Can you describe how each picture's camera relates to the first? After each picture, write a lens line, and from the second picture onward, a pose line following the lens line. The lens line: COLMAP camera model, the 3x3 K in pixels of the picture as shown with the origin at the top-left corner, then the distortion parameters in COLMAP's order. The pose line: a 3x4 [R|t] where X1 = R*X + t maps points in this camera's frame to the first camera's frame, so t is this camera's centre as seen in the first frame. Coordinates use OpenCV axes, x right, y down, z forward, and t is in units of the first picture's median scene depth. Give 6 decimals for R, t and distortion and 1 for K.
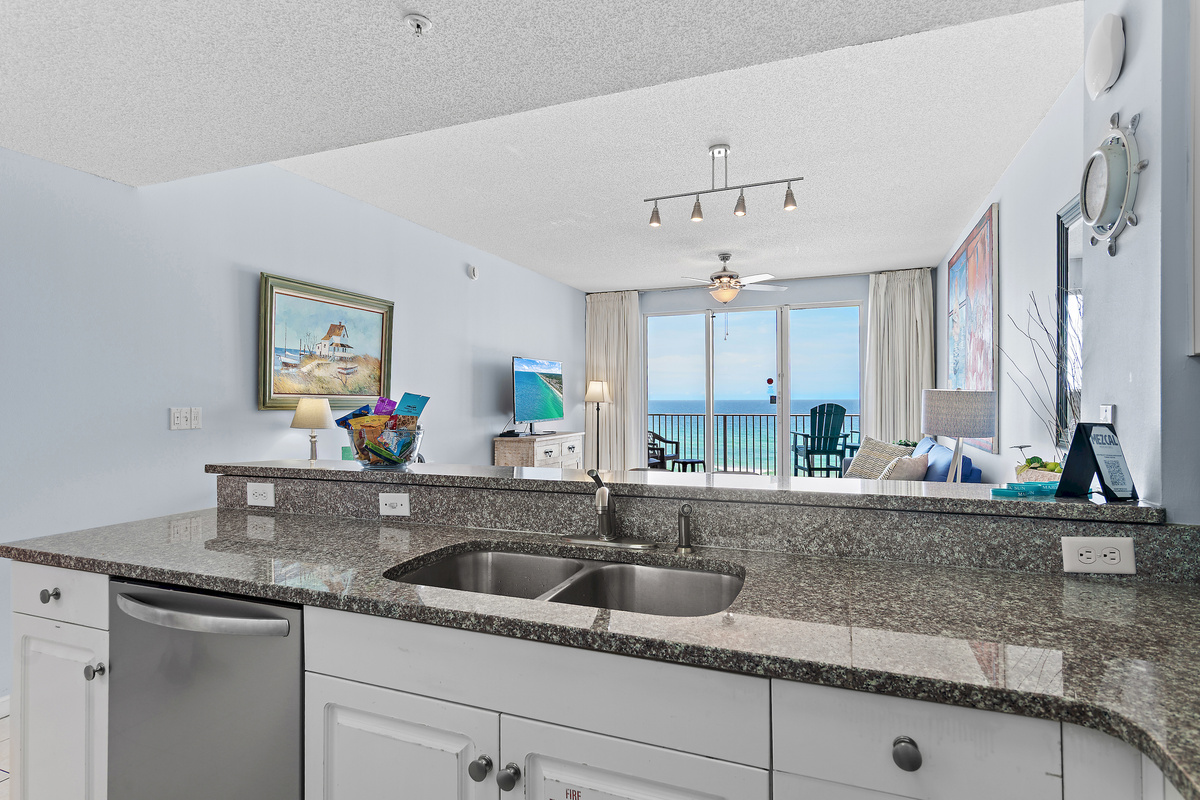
lens RADIAL K [[605.9, 0, 599.2], [0, 605.9, 402.1], [0, 0, 1]] dist [-0.000477, 0.000572]
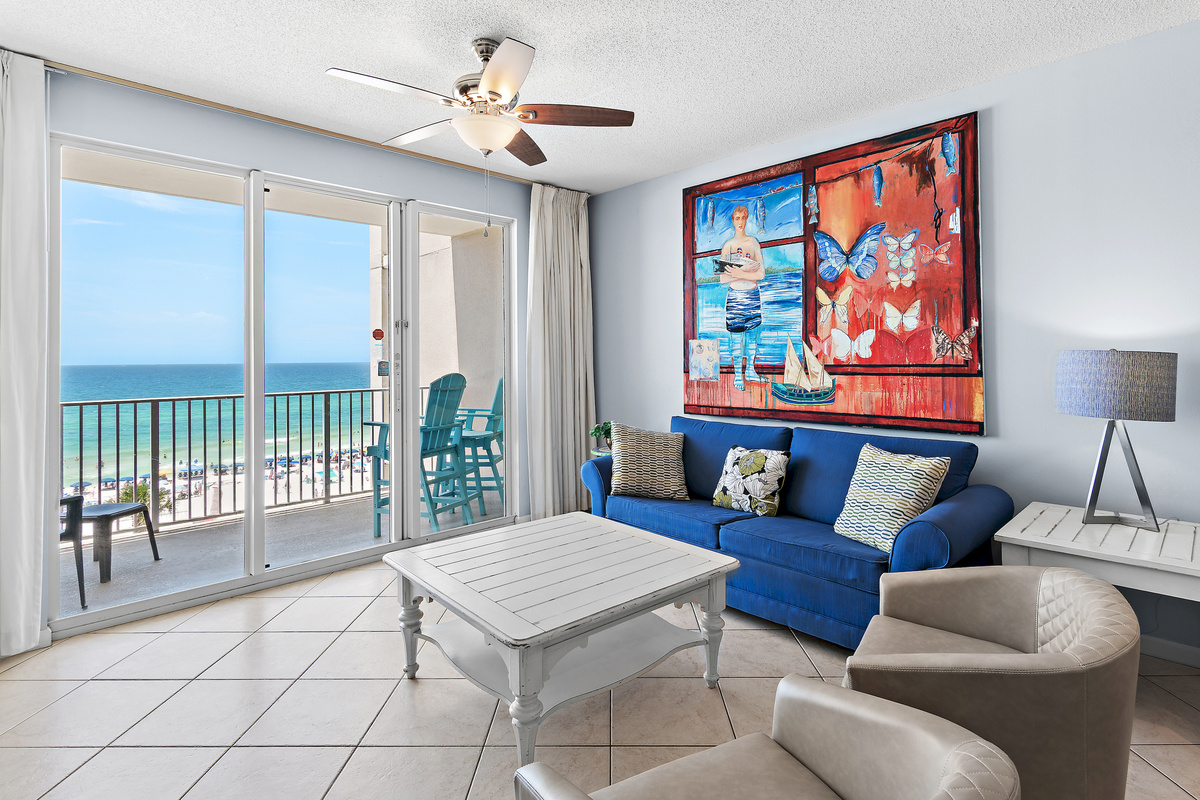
lens RADIAL K [[605.9, 0, 599.3], [0, 605.9, 348.7], [0, 0, 1]] dist [-0.000477, 0.000572]
pose [[0.418080, 0.013003, 0.908317, -0.482693], [0.012010, 0.999731, -0.019839, -0.030630], [-0.908331, 0.019203, 0.417811, 2.183749]]
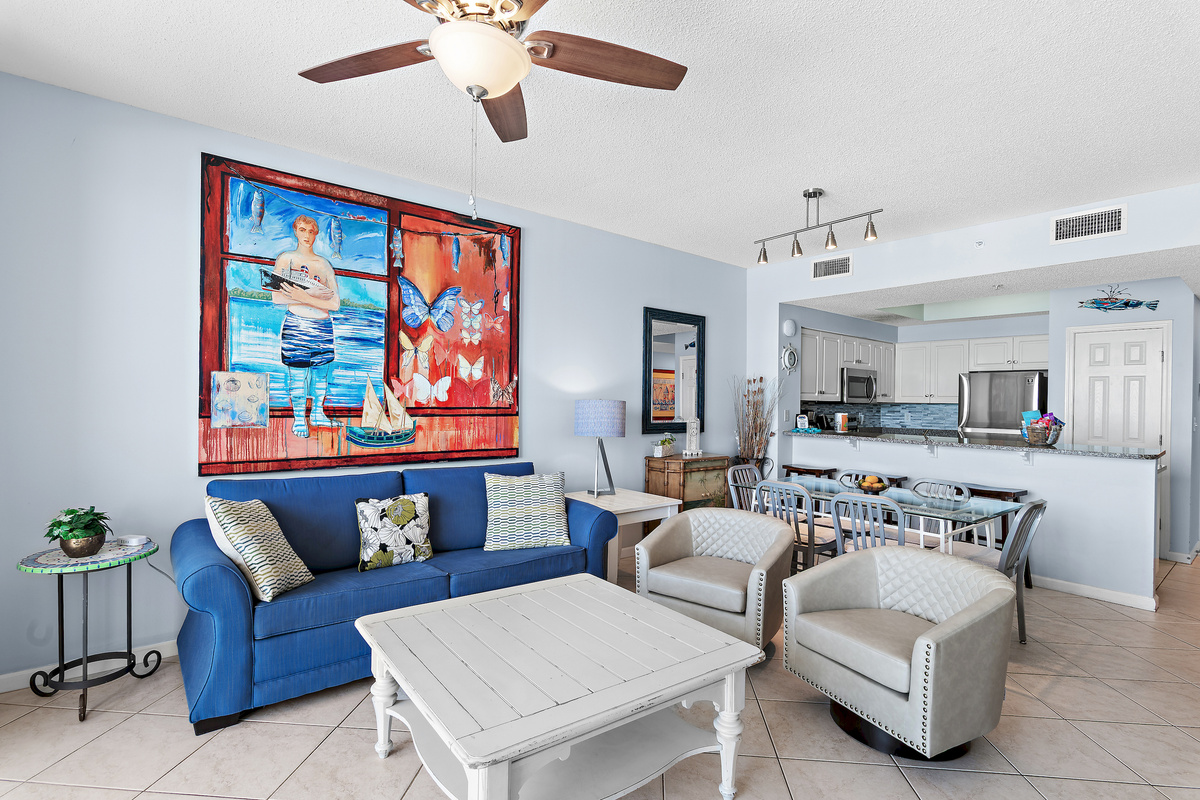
lens RADIAL K [[582.8, 0, 589.9], [0, 582.8, 406.8], [0, 0, 1]] dist [-0.022424, 0.000231]
pose [[-0.881548, -0.013721, 0.471895, 0.084063], [-0.009565, 0.999891, 0.011205, -0.037110], [-0.471997, 0.005364, -0.881584, 3.631874]]
